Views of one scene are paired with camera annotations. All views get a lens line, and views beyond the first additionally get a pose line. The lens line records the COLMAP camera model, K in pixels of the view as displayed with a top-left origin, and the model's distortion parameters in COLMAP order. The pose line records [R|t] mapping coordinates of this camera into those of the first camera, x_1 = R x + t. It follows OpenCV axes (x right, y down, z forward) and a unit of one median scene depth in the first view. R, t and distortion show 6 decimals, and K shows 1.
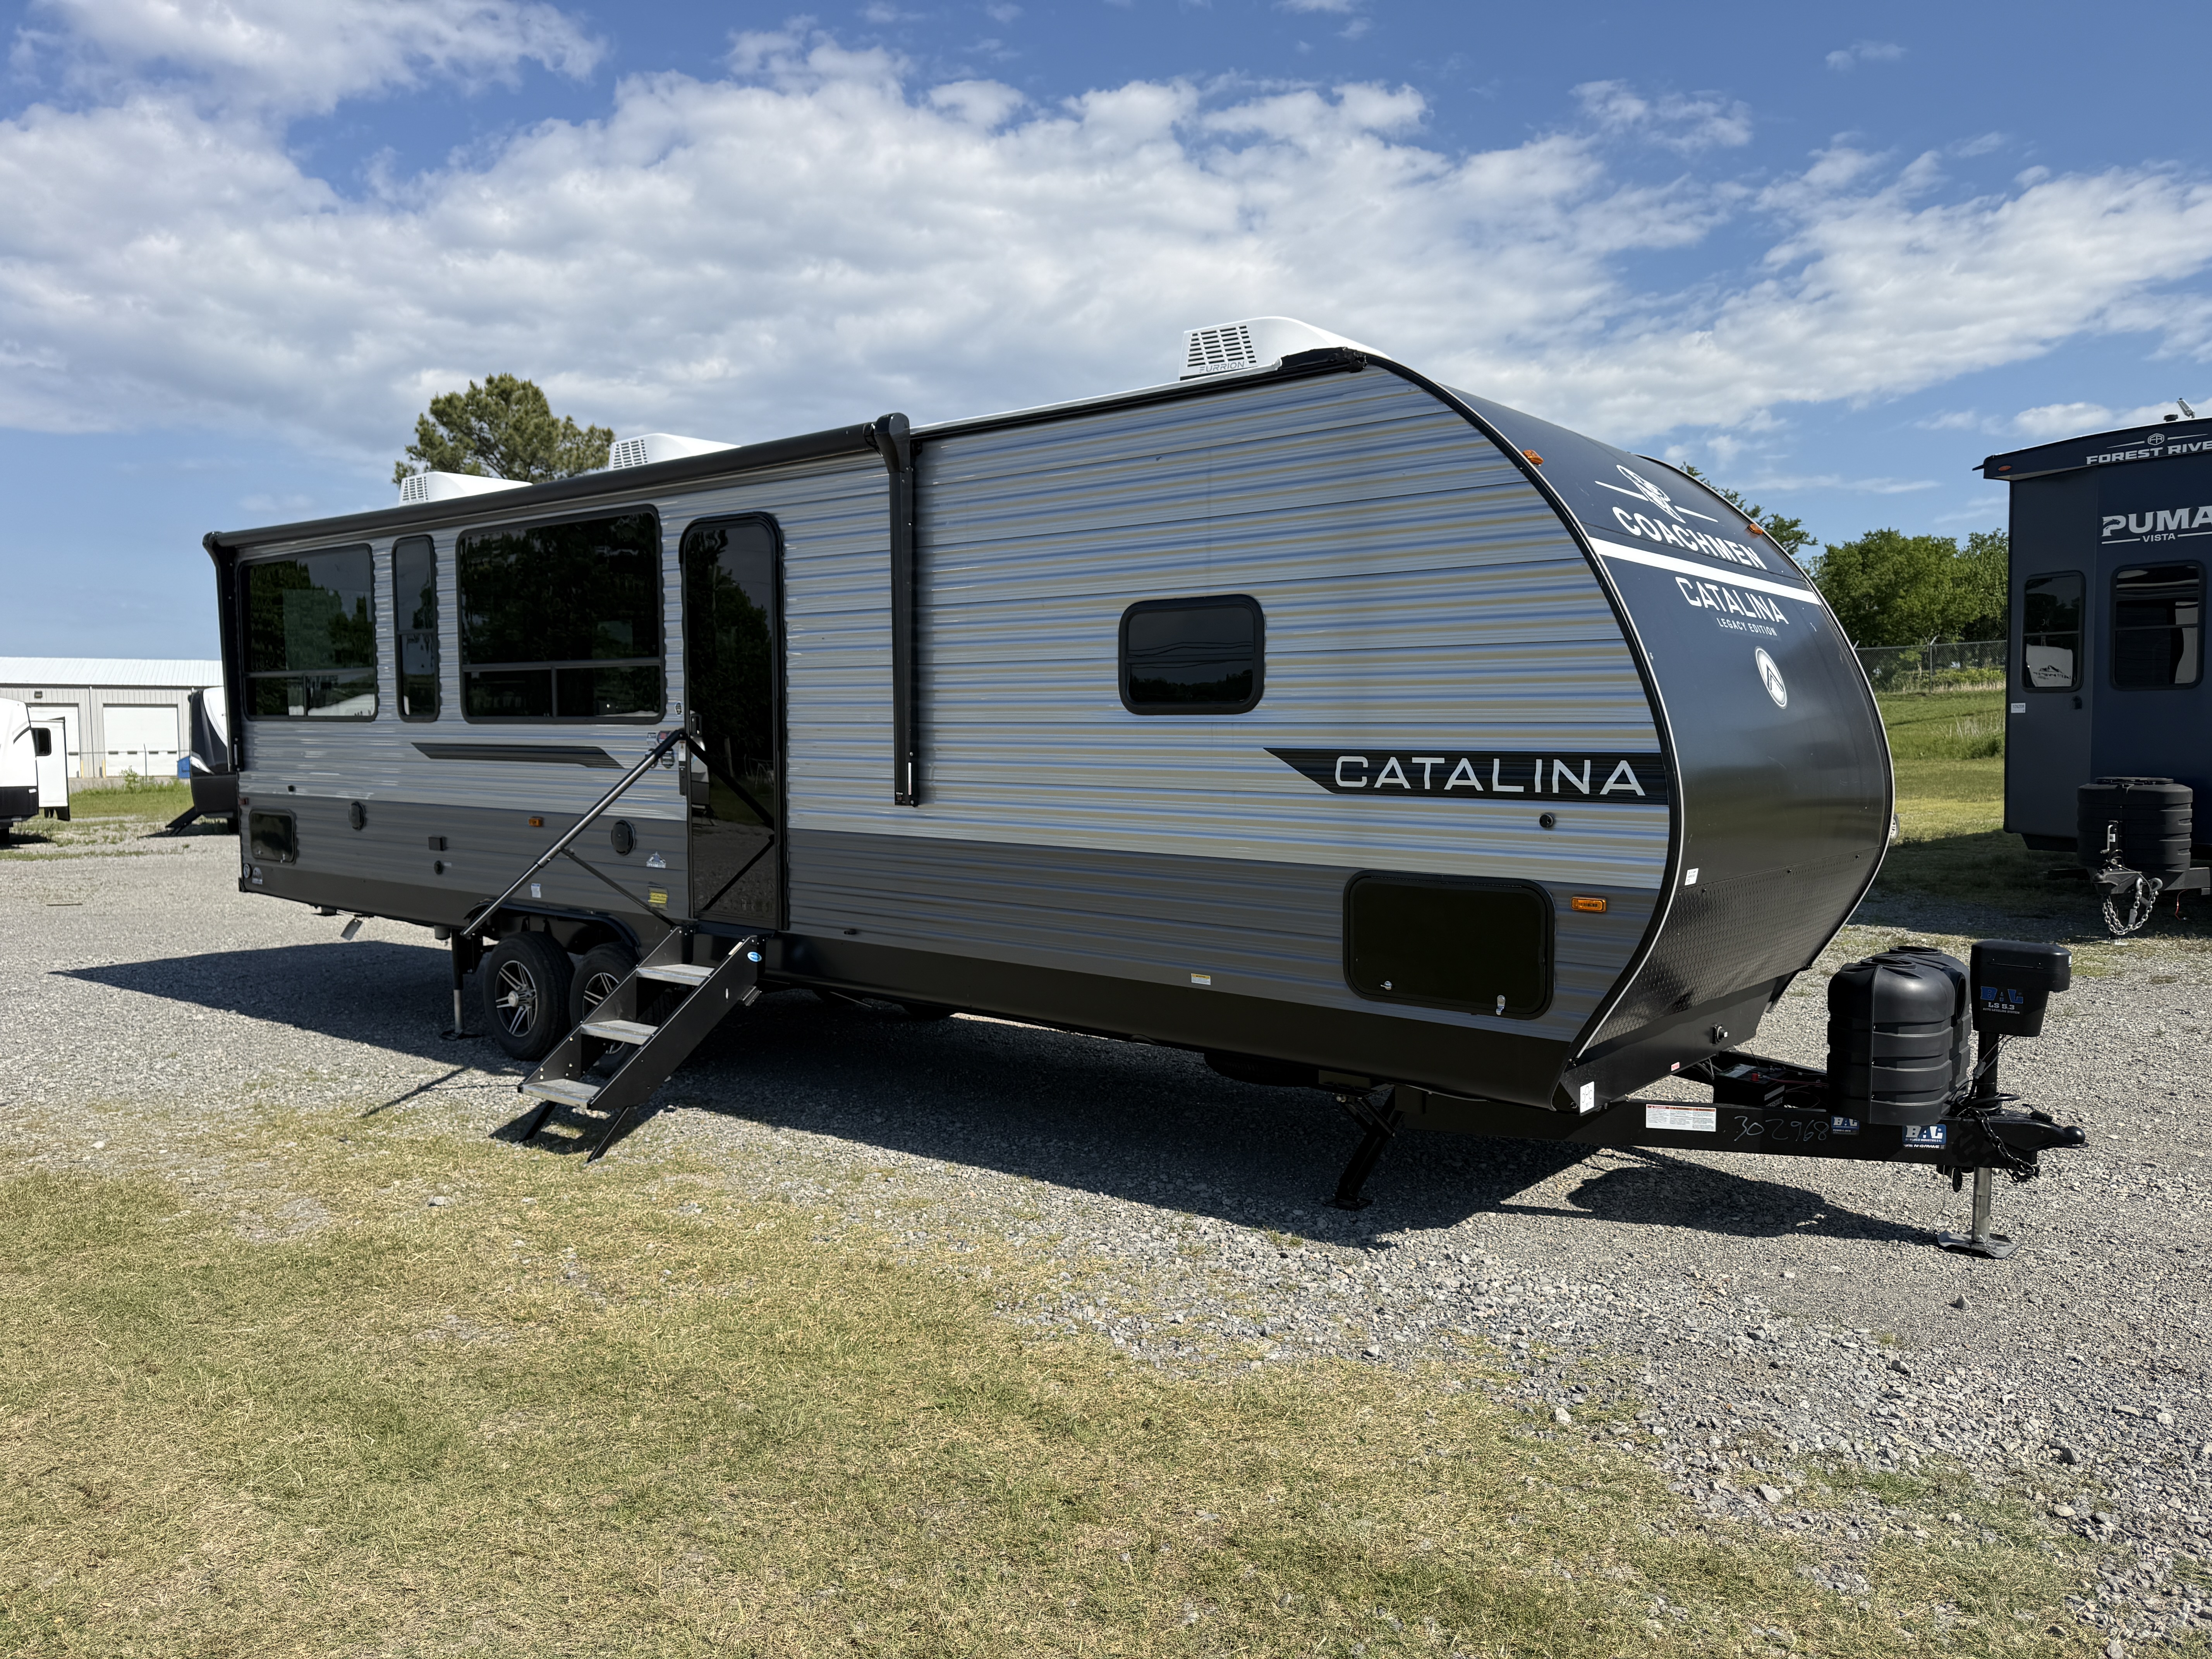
lens RADIAL K [[1530.8, 0, 1106.0], [0, 1530.8, 829.5], [0, 0, 1]] dist [0.107593, -0.076243]
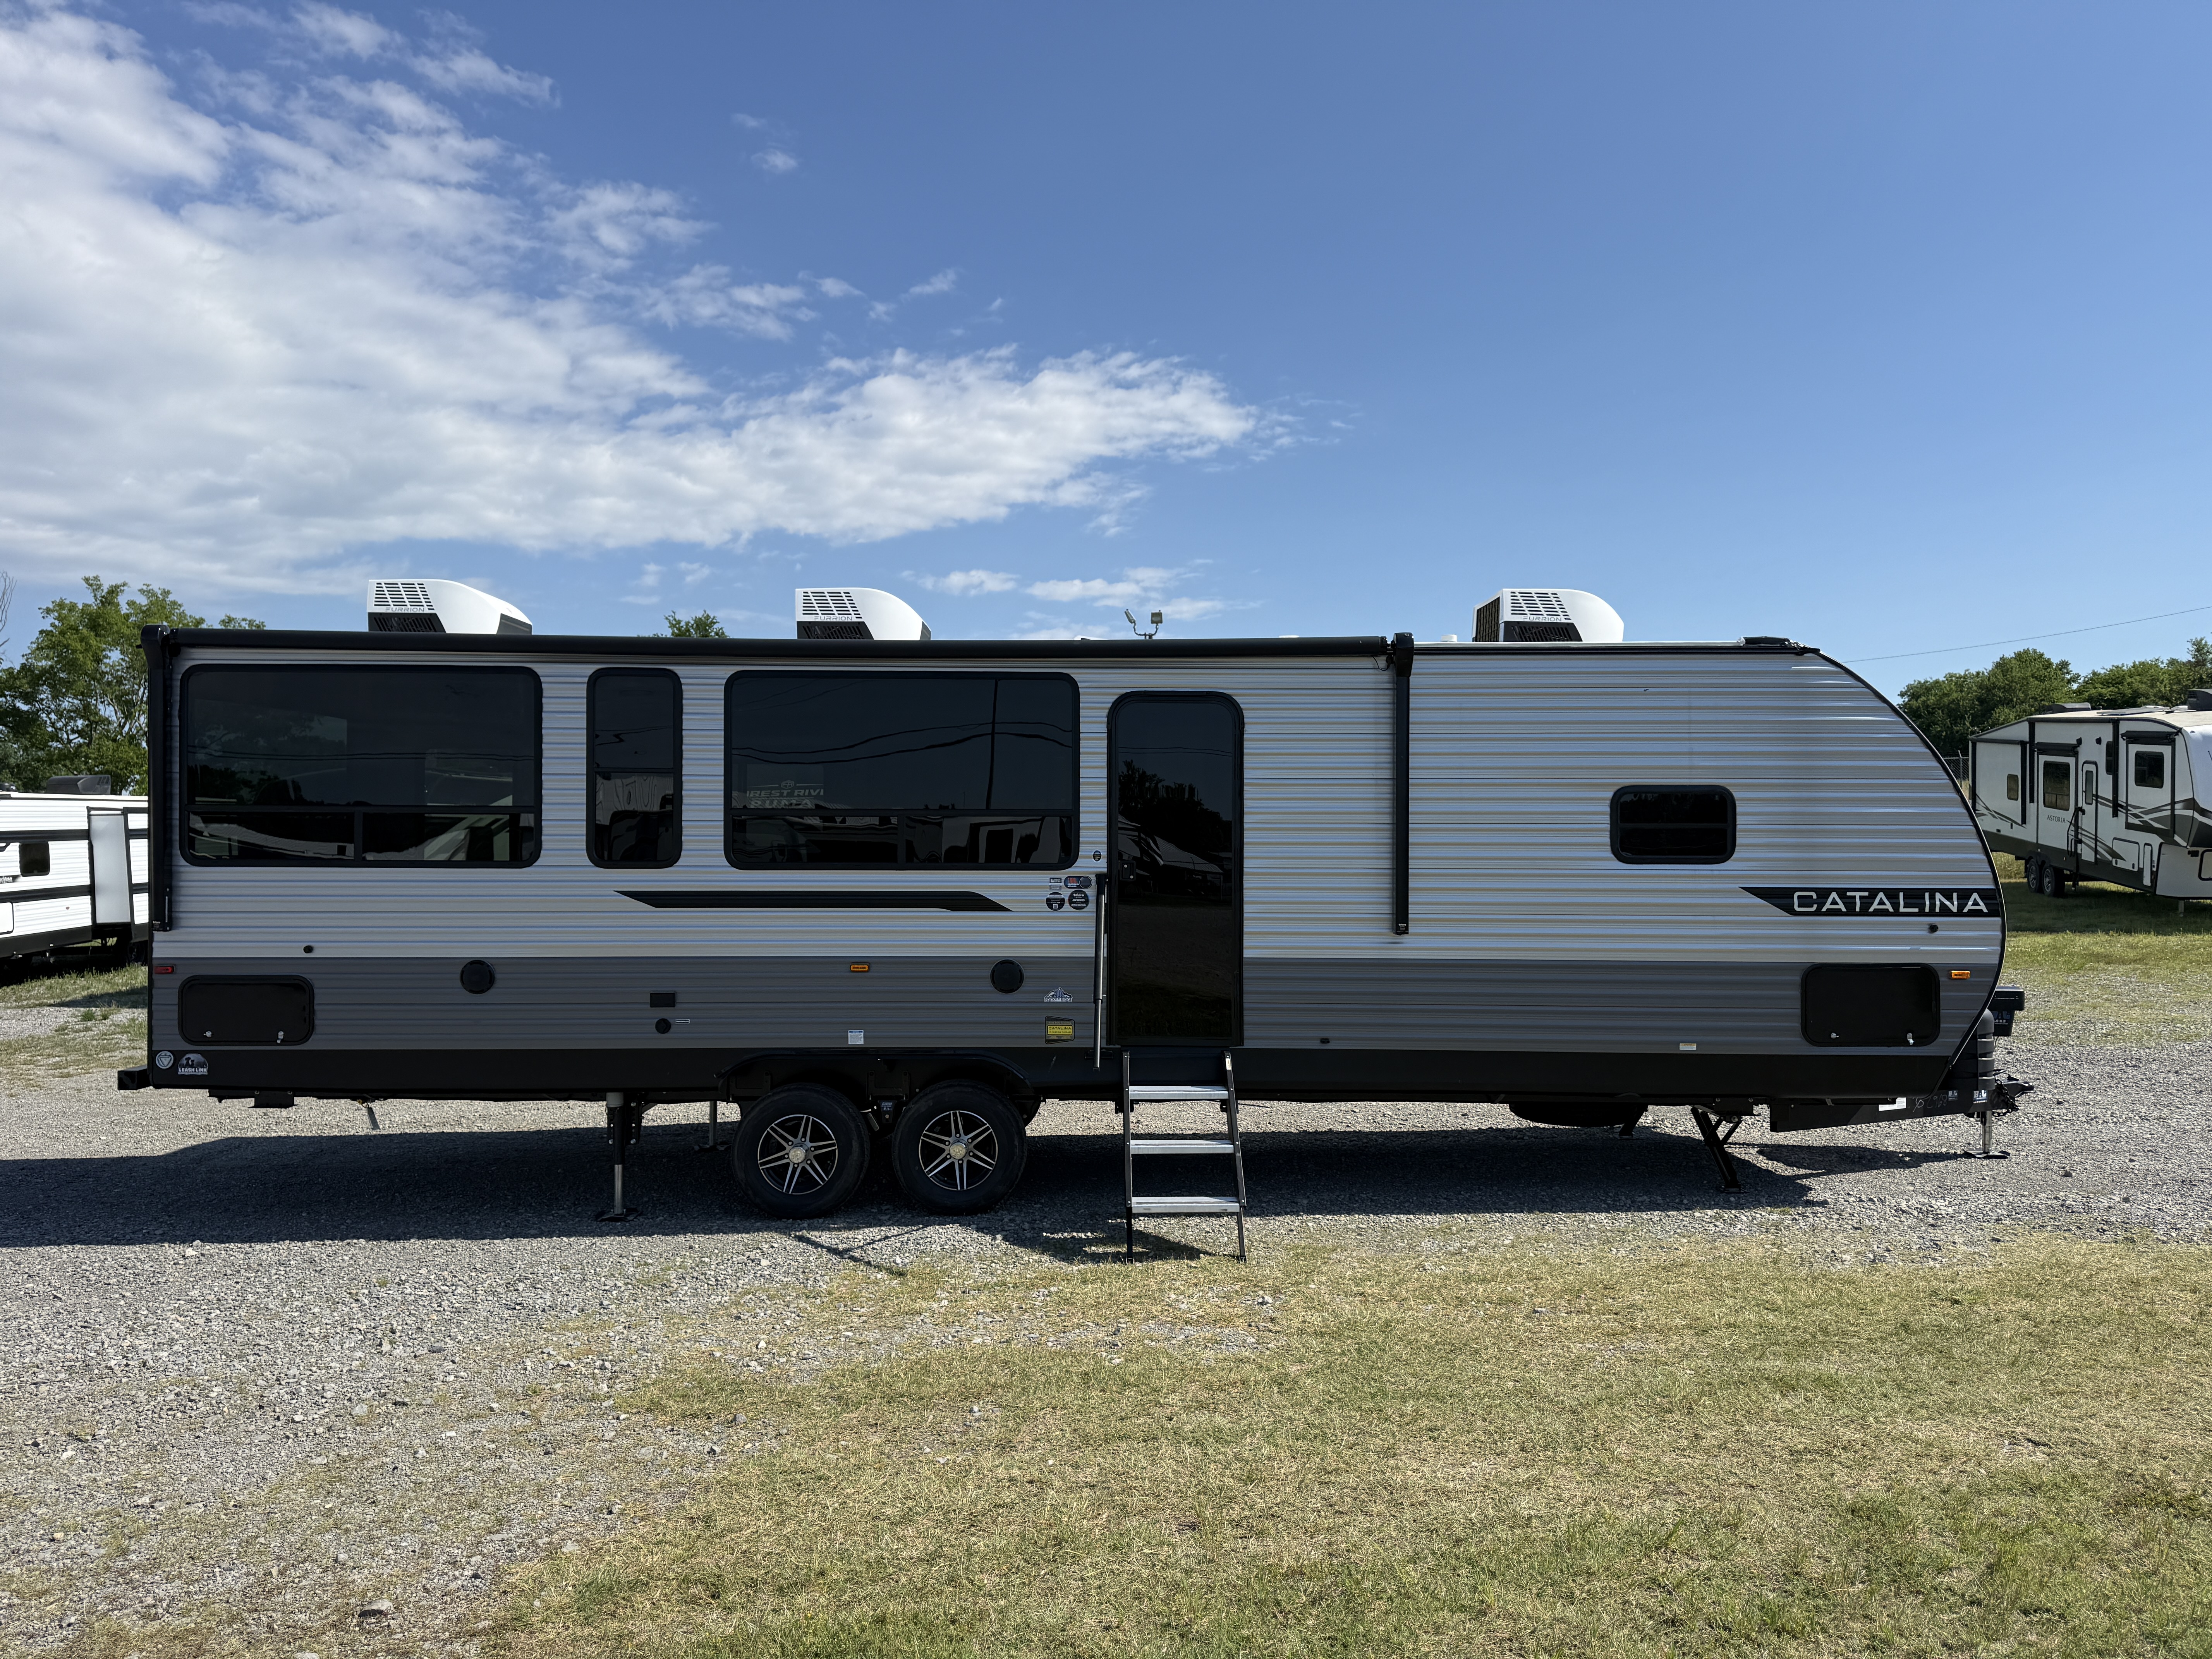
lens RADIAL K [[1608.9, 0, 1106.0], [0, 1608.9, 829.5], [0, 0, 1]] dist [0.142902, -0.282344]
pose [[0.771716, 0.014467, 0.635802, -1.179157], [0.041079, 0.996520, -0.072535, -0.015176], [-0.634639, 0.082095, 0.768436, 0.122769]]
